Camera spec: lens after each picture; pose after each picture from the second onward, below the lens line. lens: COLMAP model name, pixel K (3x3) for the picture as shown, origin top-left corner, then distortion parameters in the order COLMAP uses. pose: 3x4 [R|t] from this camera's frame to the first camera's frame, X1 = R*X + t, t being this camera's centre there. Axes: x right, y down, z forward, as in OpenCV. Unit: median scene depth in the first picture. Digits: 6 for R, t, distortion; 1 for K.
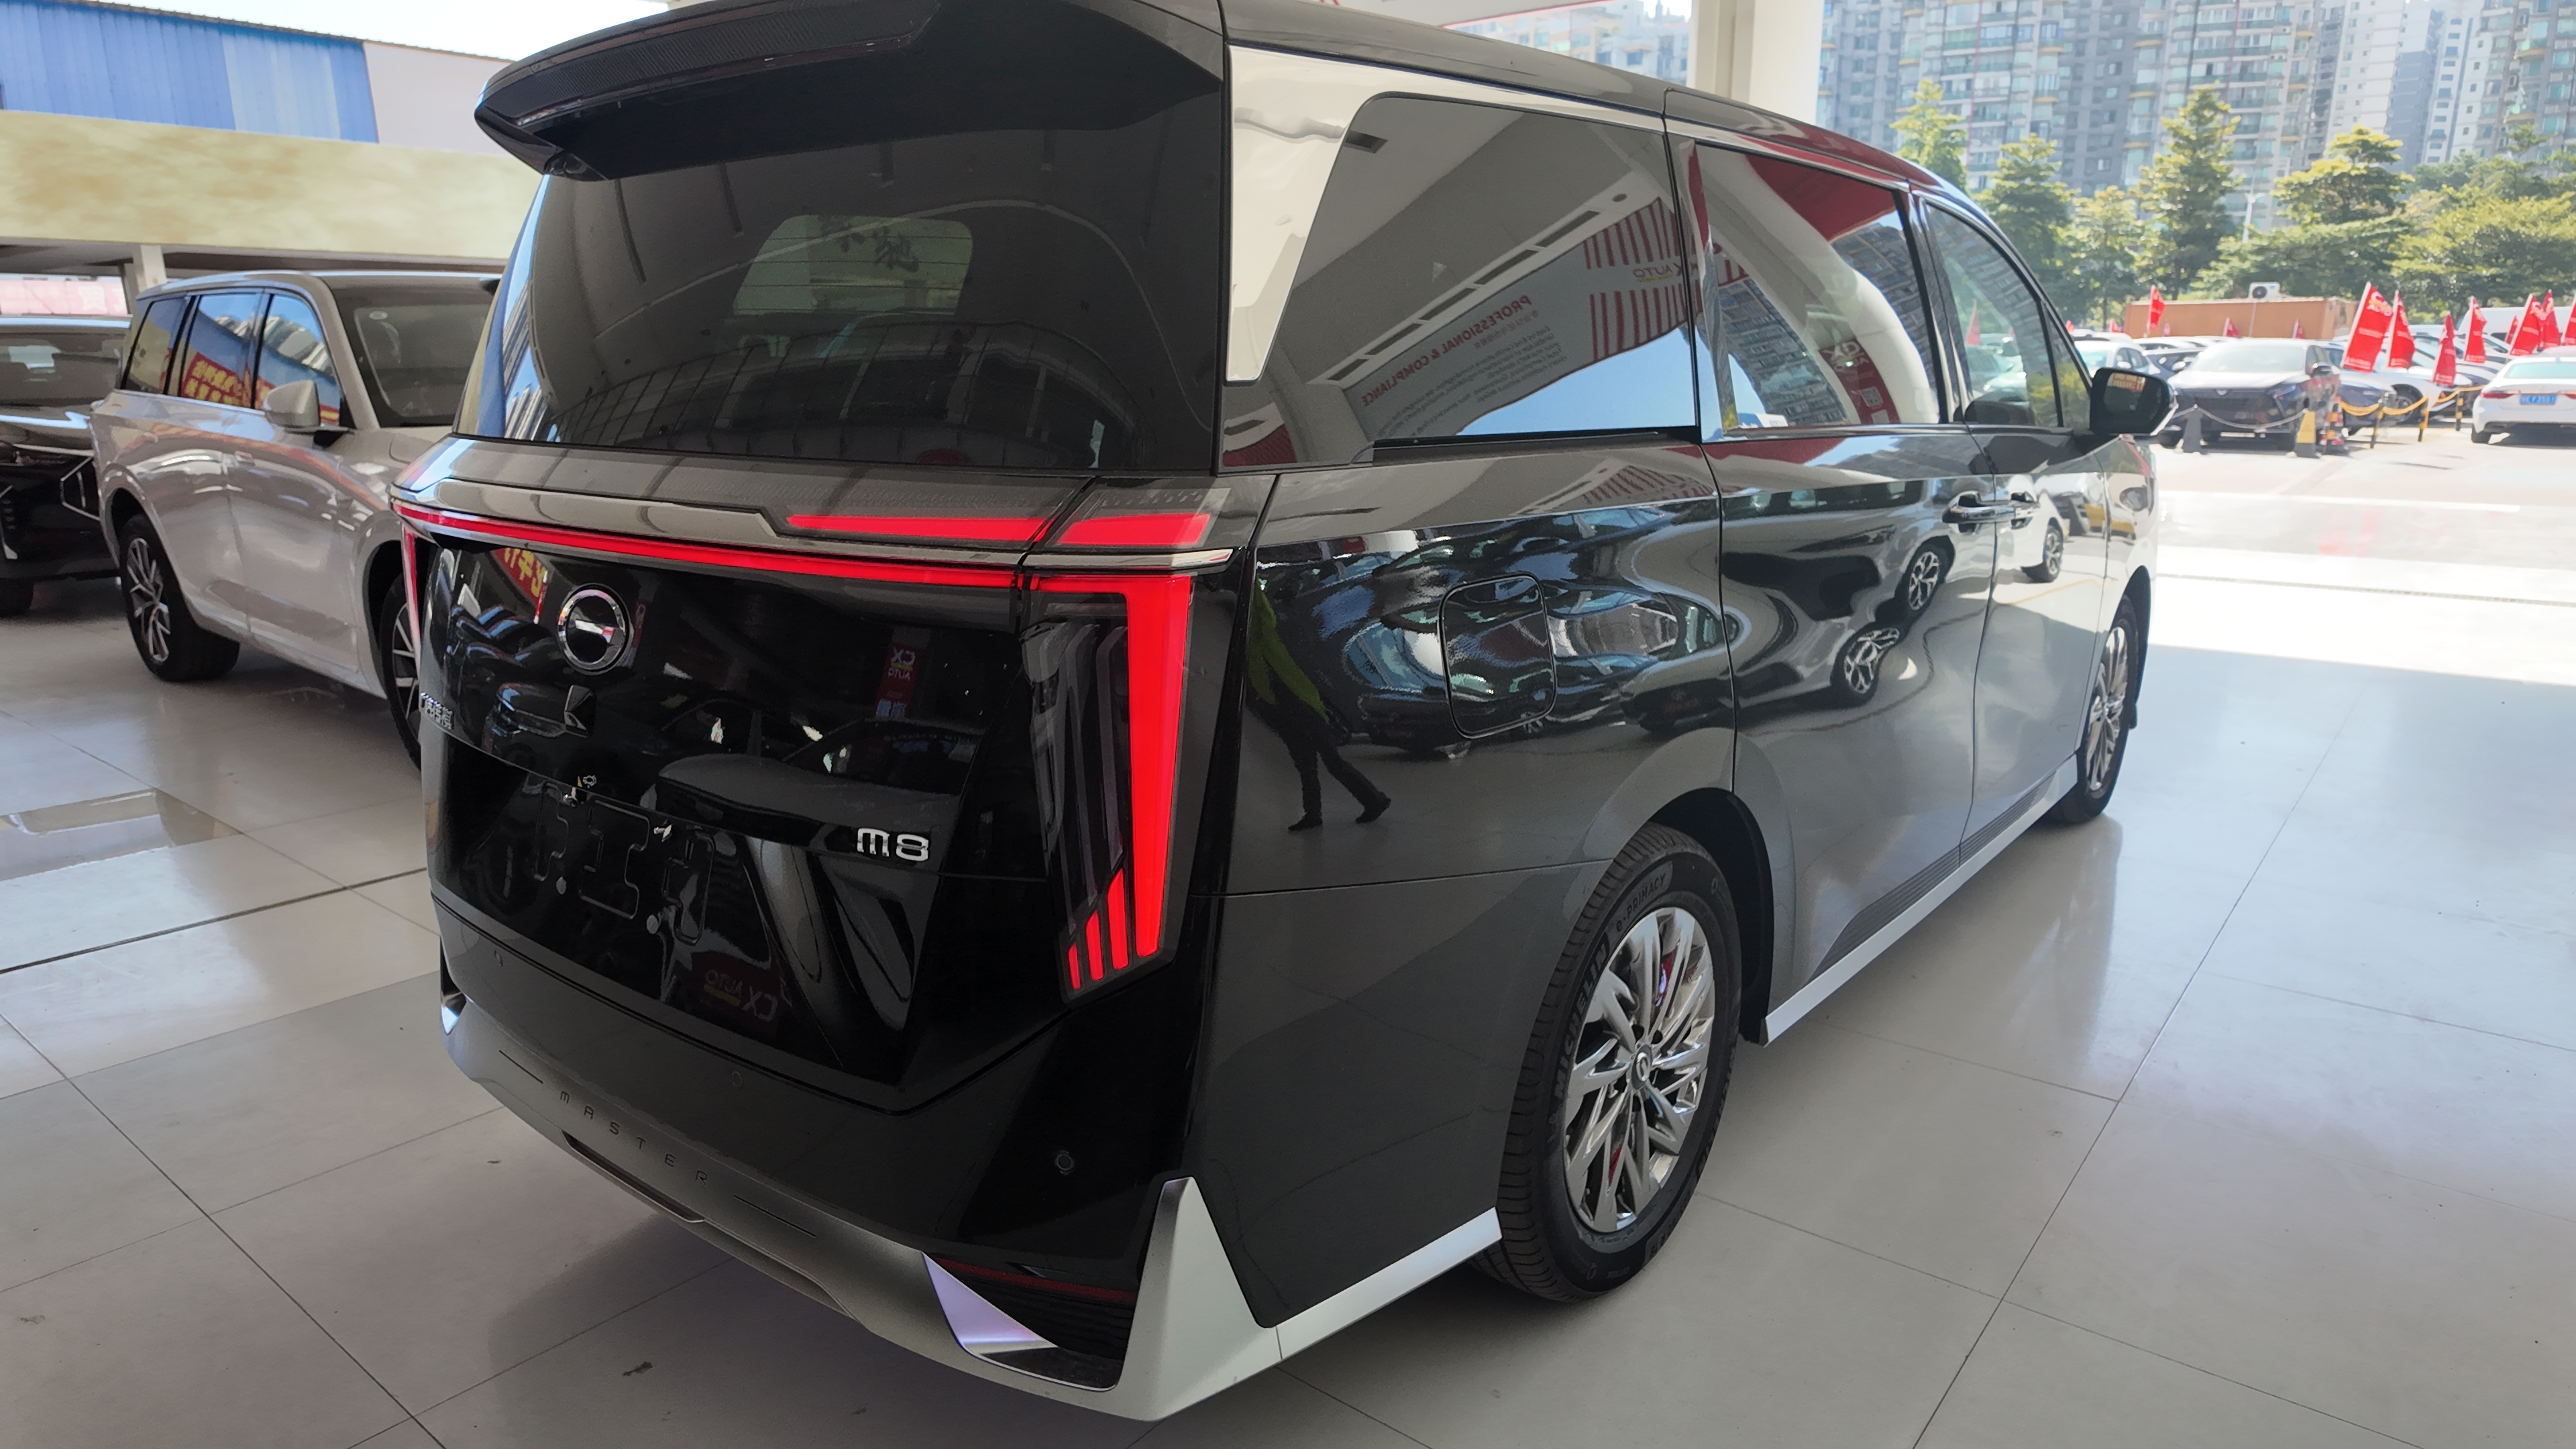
lens RADIAL K [[1526.0, 0, 1288.0], [0, 1526.0, 724.5], [0, 0, 1]] dist [0.001019, 0.000167]
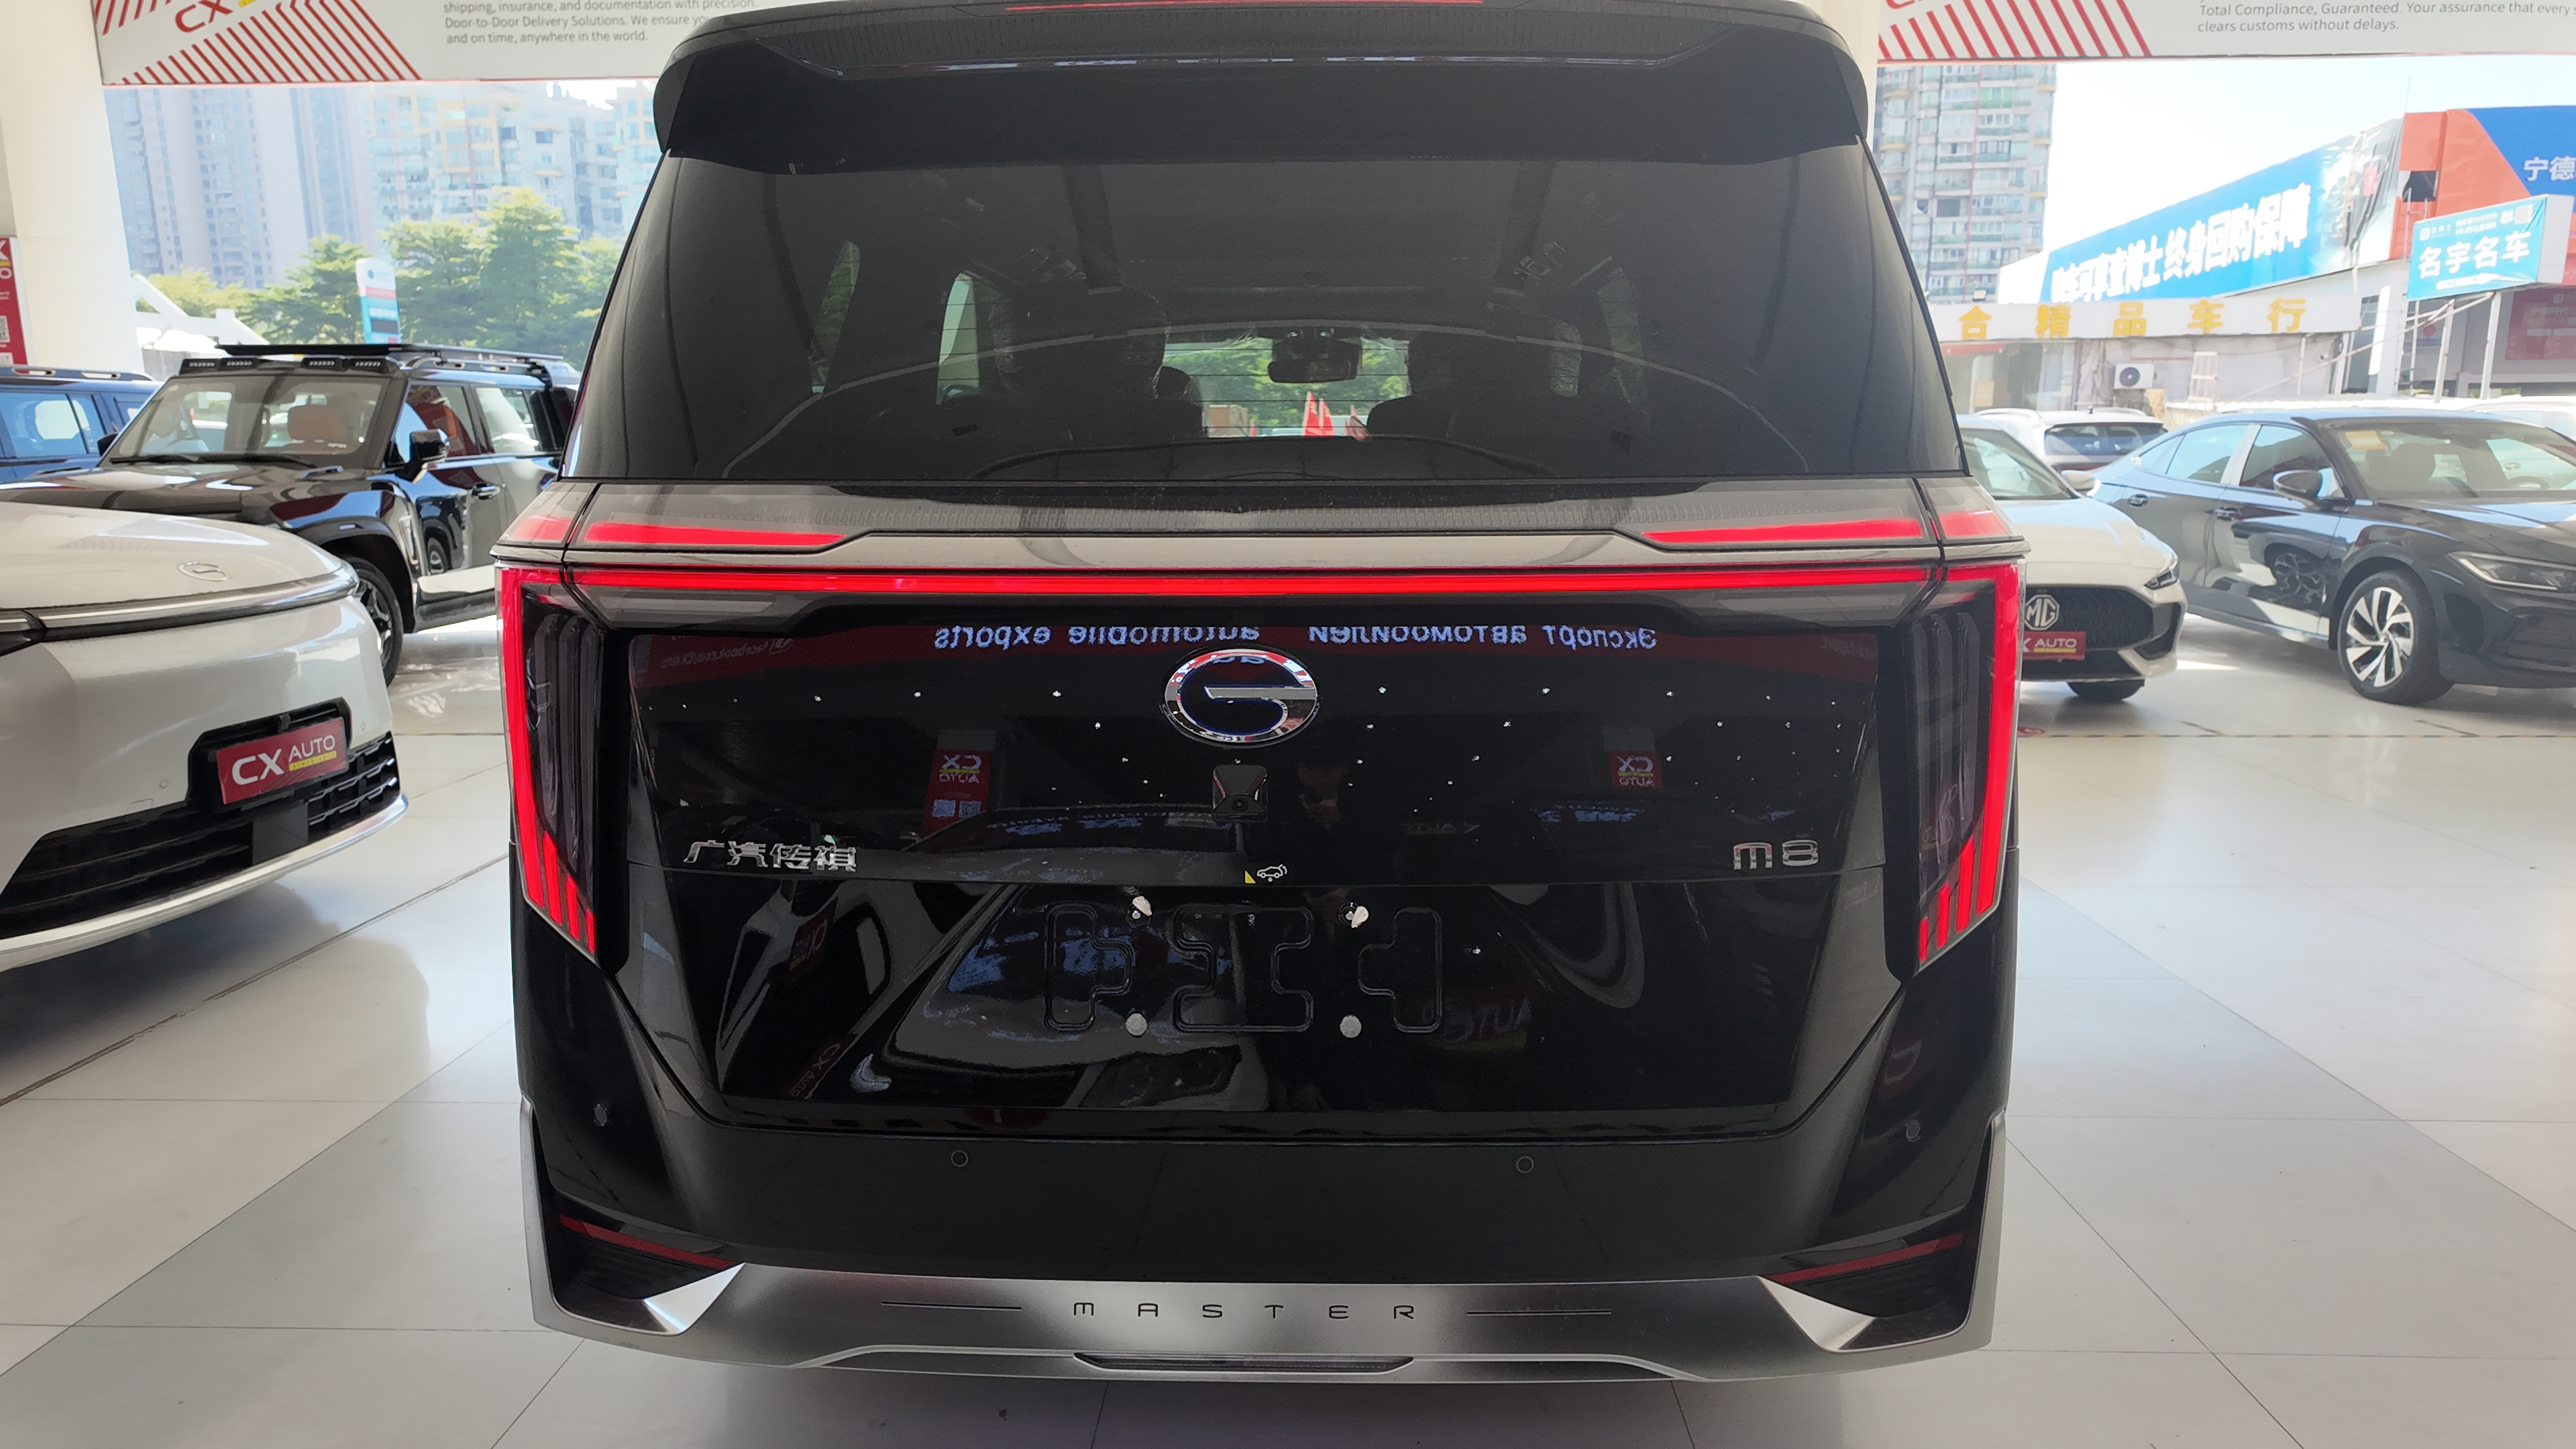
lens RADIAL K [[1624.9, 0, 1288.0], [0, 1624.9, 724.5], [0, 0, 1]] dist [-0.004560, -0.000398]
pose [[0.786862, -0.100624, 0.608870, -0.976031], [0.148115, 0.988573, -0.028039, -0.019691], [-0.599091, 0.112246, 0.792774, 0.280484]]
